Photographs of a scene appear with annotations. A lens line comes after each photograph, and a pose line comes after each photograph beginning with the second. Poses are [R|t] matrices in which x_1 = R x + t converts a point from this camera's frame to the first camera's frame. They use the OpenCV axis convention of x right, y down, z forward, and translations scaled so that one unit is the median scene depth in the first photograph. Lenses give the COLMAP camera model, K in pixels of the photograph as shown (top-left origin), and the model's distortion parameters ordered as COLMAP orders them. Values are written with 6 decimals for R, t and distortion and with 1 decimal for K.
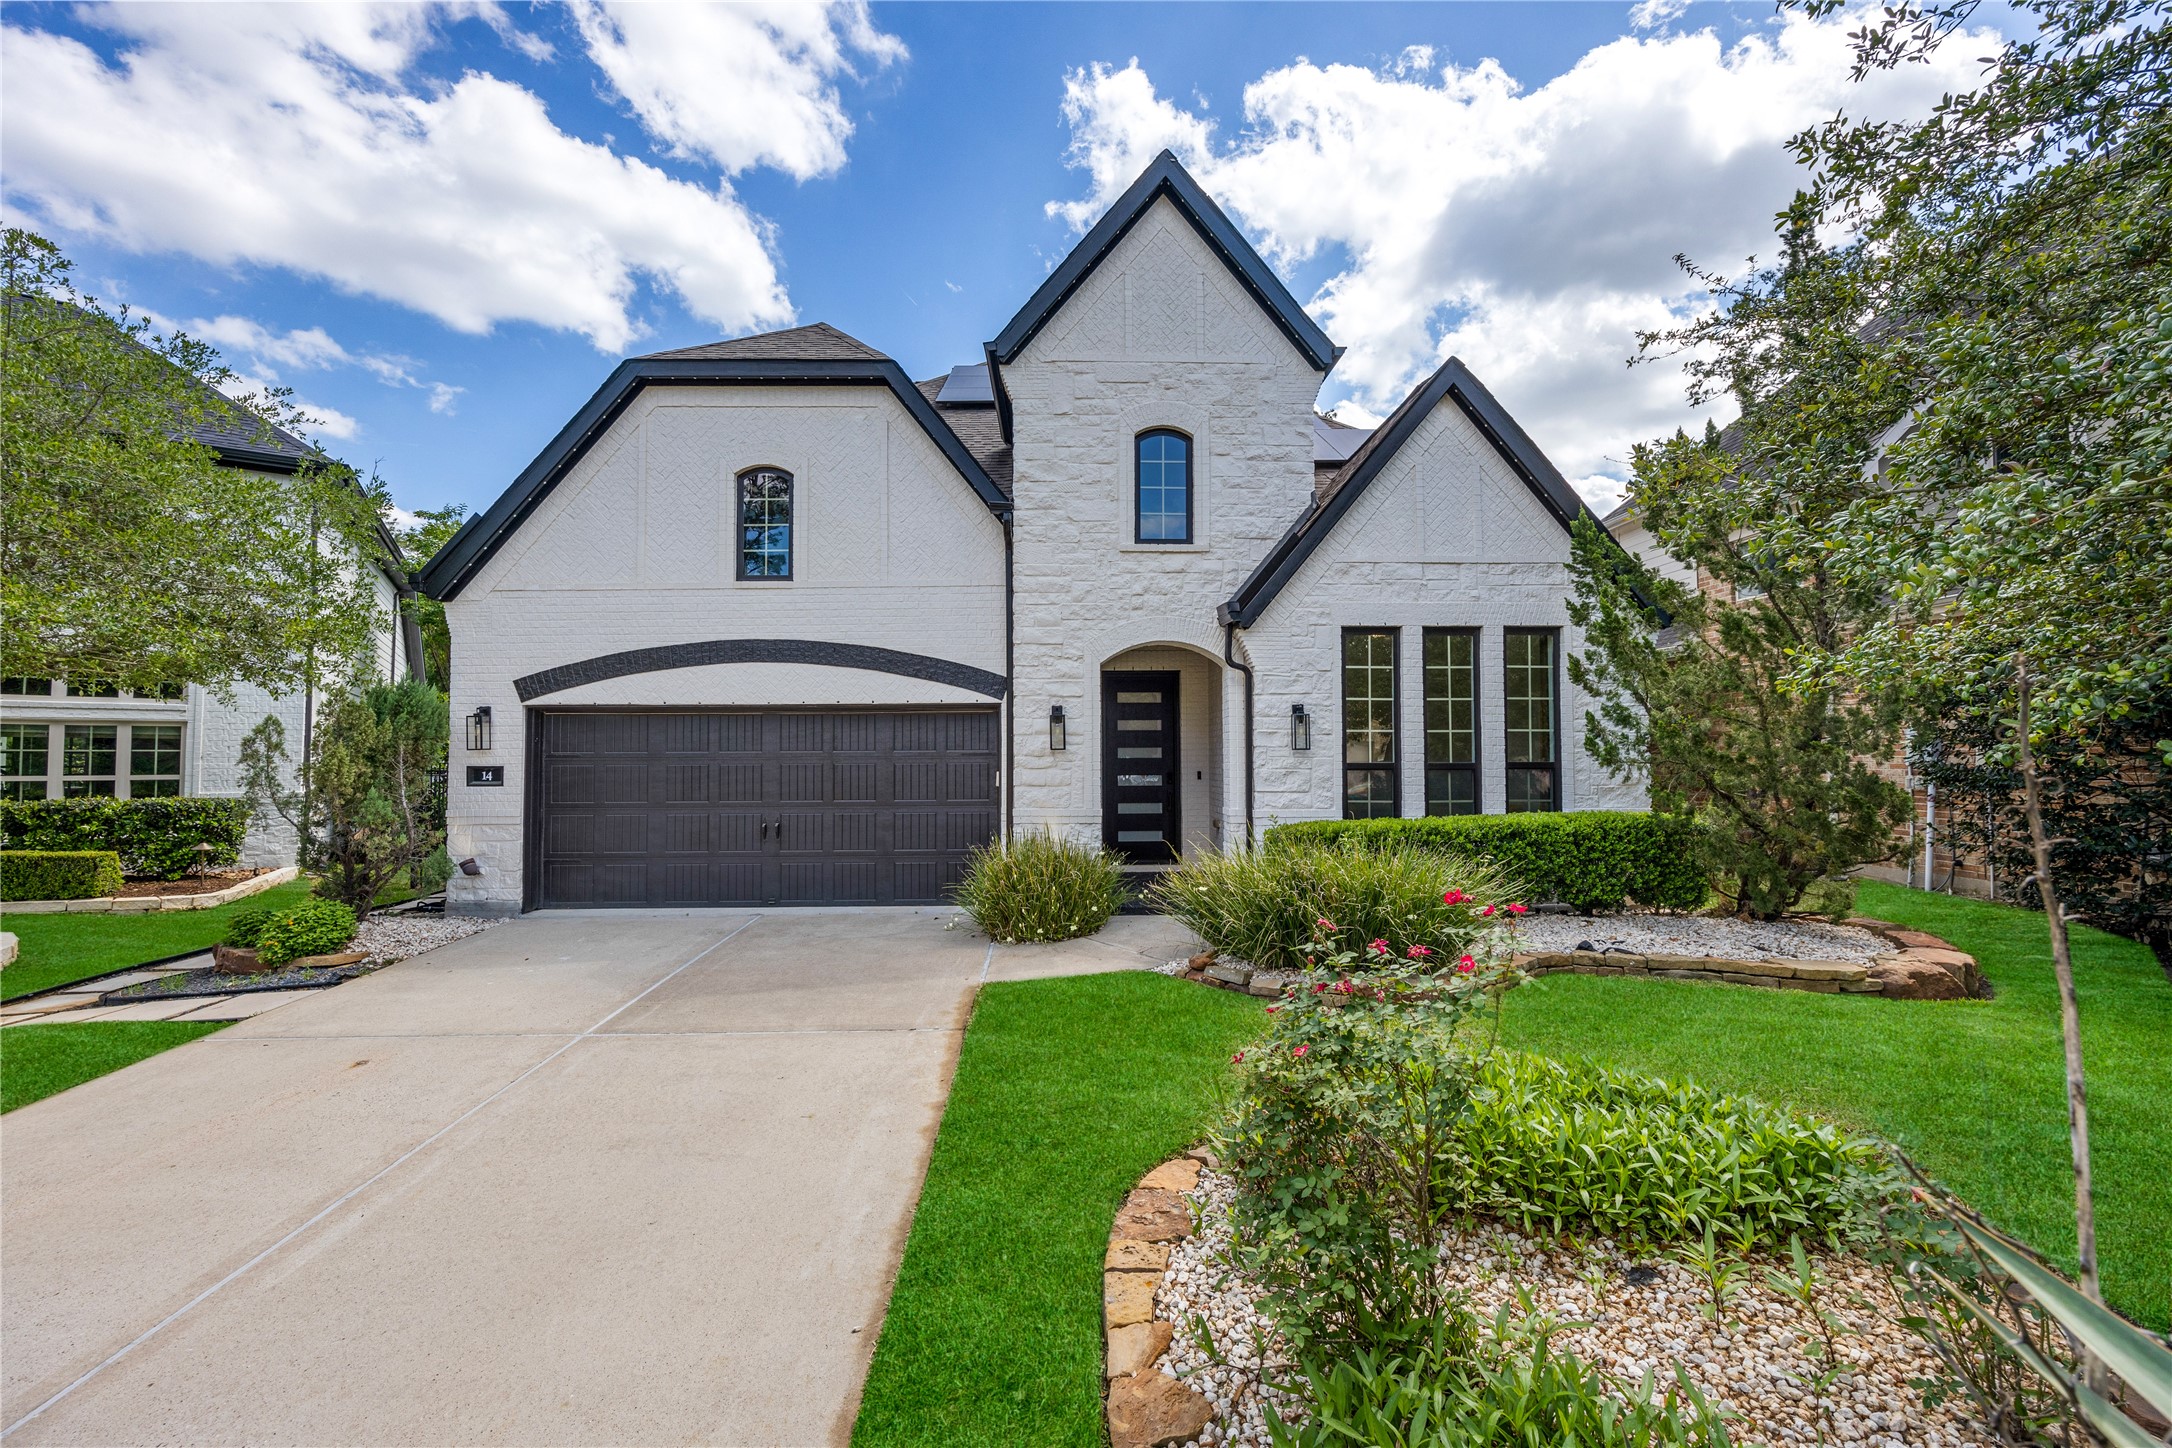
lens RADIAL K [[893.0, 0, 1086.0], [0, 893.0, 724.0], [0, 0, 1]] dist [0.000087, 0.000165]
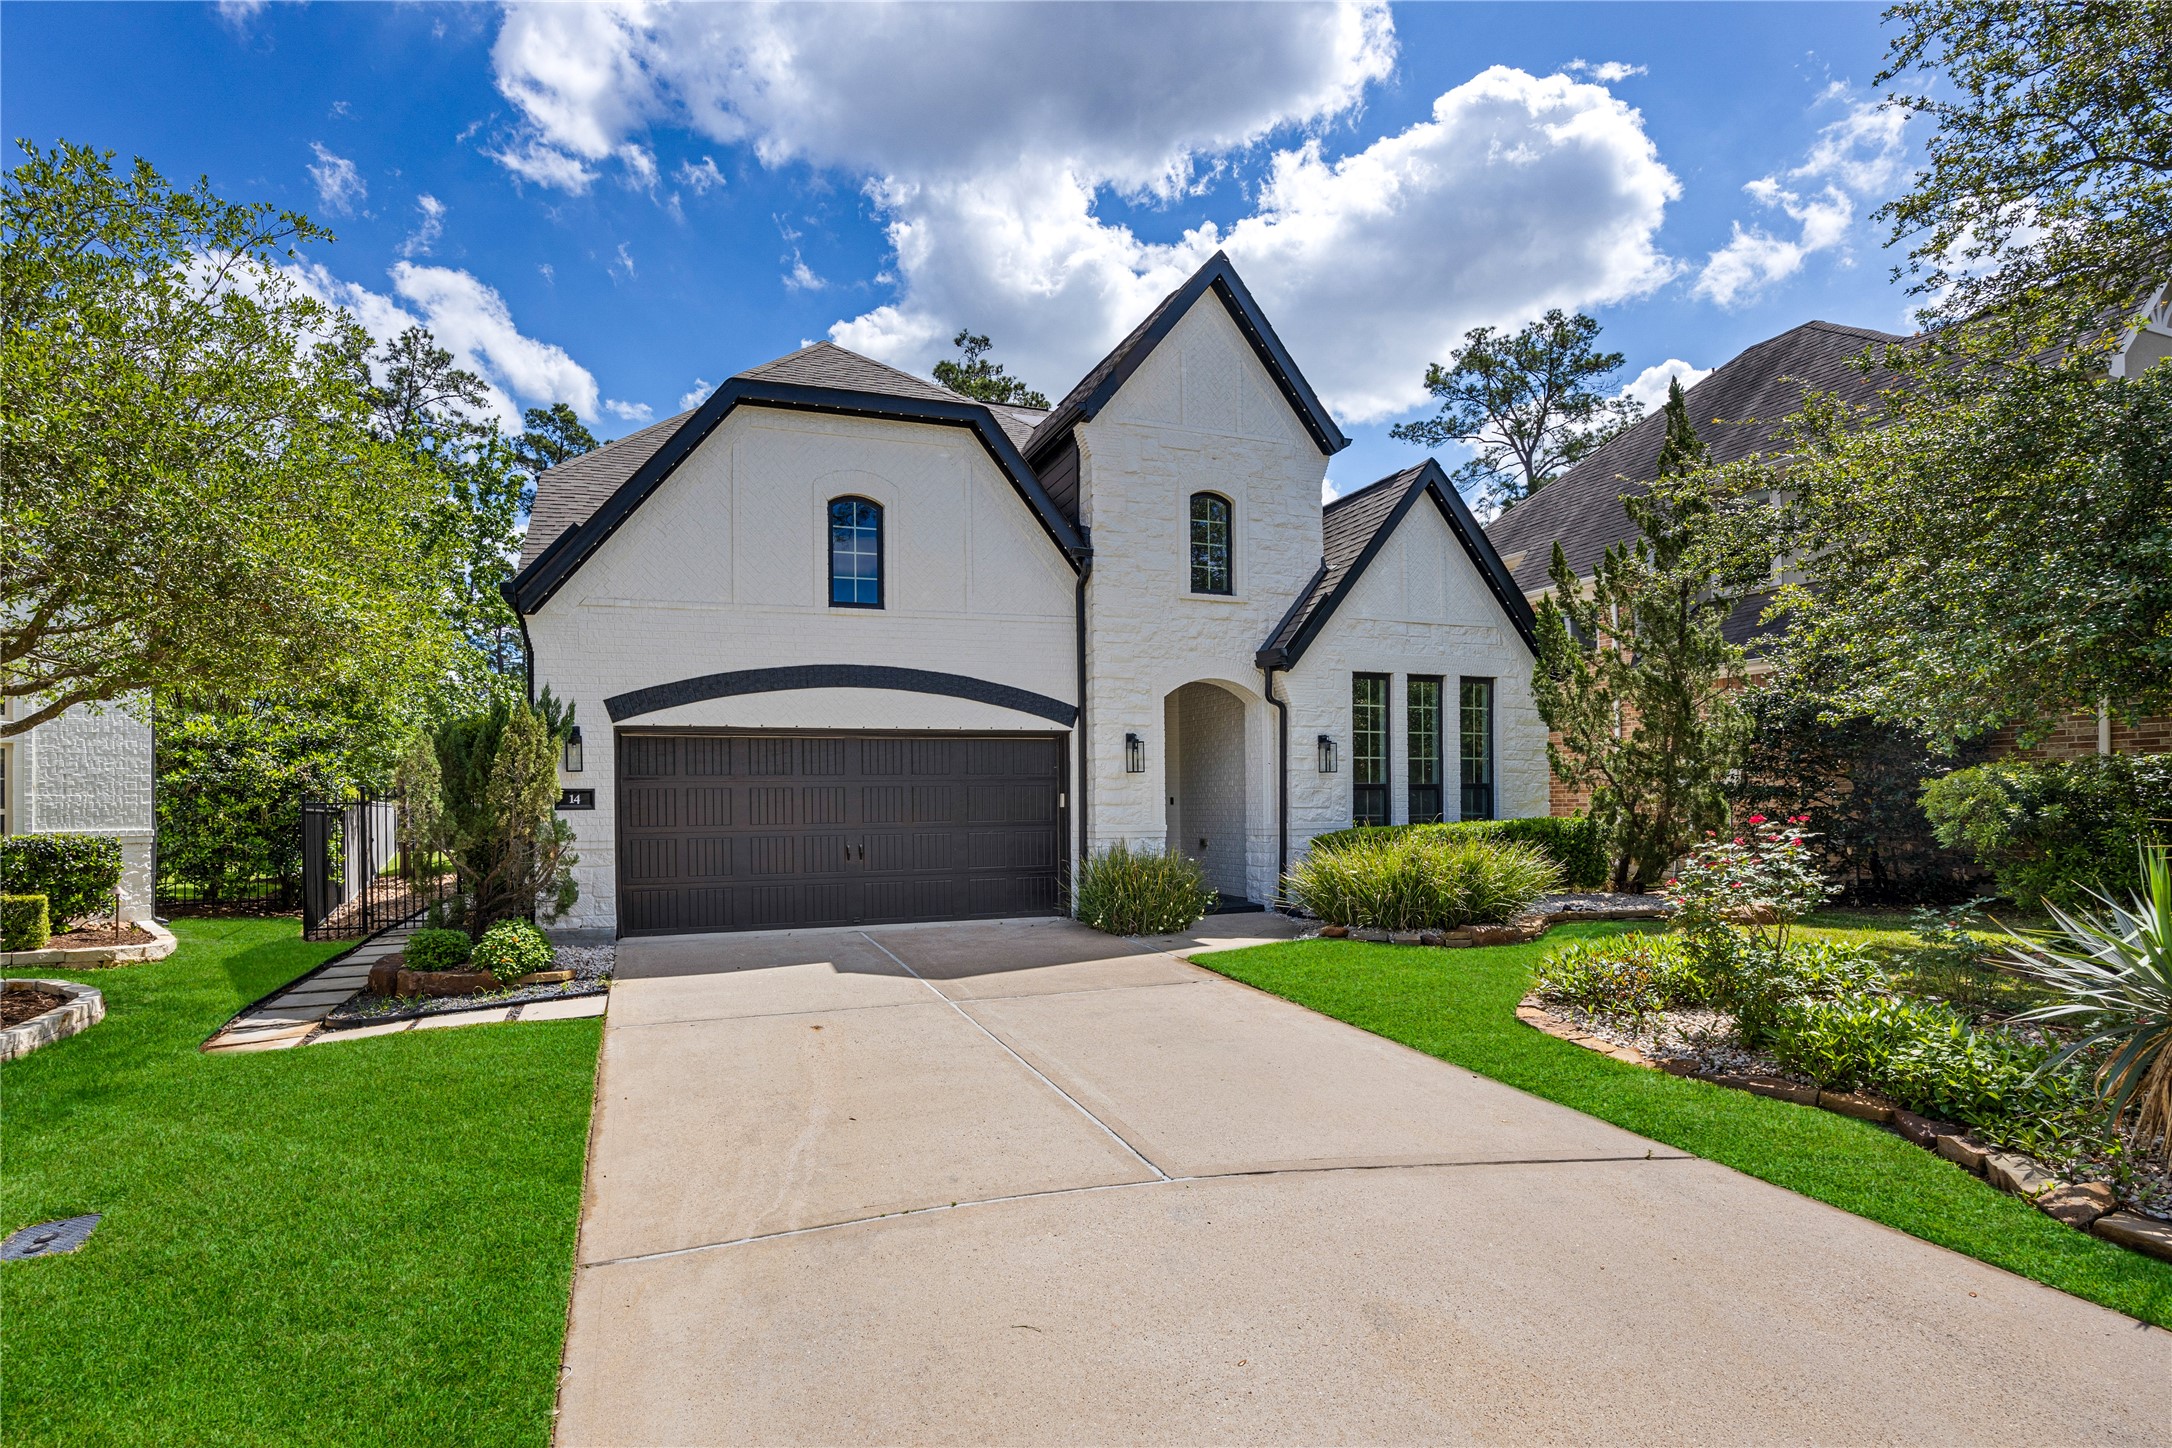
lens RADIAL K [[1007.7, 0, 1086.5], [0, 1007.7, 796.3], [0, 0, 1]] dist [-0.017470, -0.000186]
pose [[0.949533, -0.006123, 0.313606, -0.480322], [-0.003731, 0.999518, 0.030811, 0.019282], [-0.313644, -0.030426, 0.949053, -0.188777]]
